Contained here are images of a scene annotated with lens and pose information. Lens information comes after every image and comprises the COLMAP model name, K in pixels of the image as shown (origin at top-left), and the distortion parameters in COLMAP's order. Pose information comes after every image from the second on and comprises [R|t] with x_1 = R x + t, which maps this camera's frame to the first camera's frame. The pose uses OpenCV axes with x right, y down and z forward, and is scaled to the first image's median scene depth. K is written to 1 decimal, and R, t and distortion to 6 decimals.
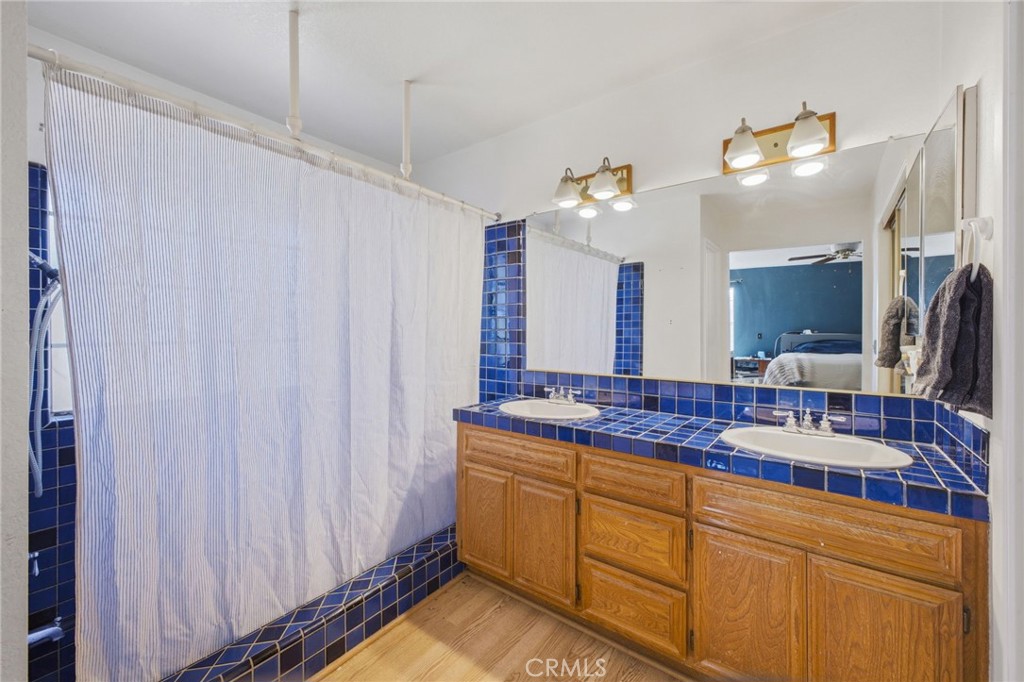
lens RADIAL K [[413.1, 0, 513.5], [0, 413.1, 337.4], [0, 0, 1]] dist [0.010950, -0.003340]
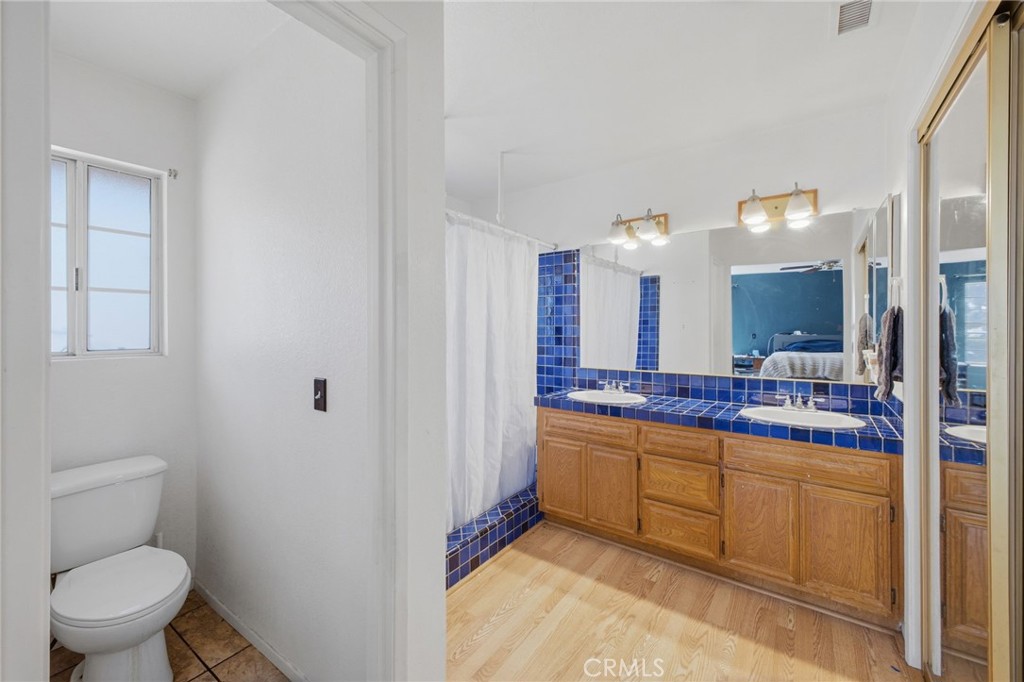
lens RADIAL K [[413.1, 0, 513.5], [0, 413.1, 335.2], [0, 0, 1]] dist [0.010950, -0.003340]
pose [[0.999850, -0.002381, 0.017164, -0.276823], [0.002384, 0.999997, -0.000139, -0.030618], [-0.017164, 0.000180, 0.999853, -0.381908]]
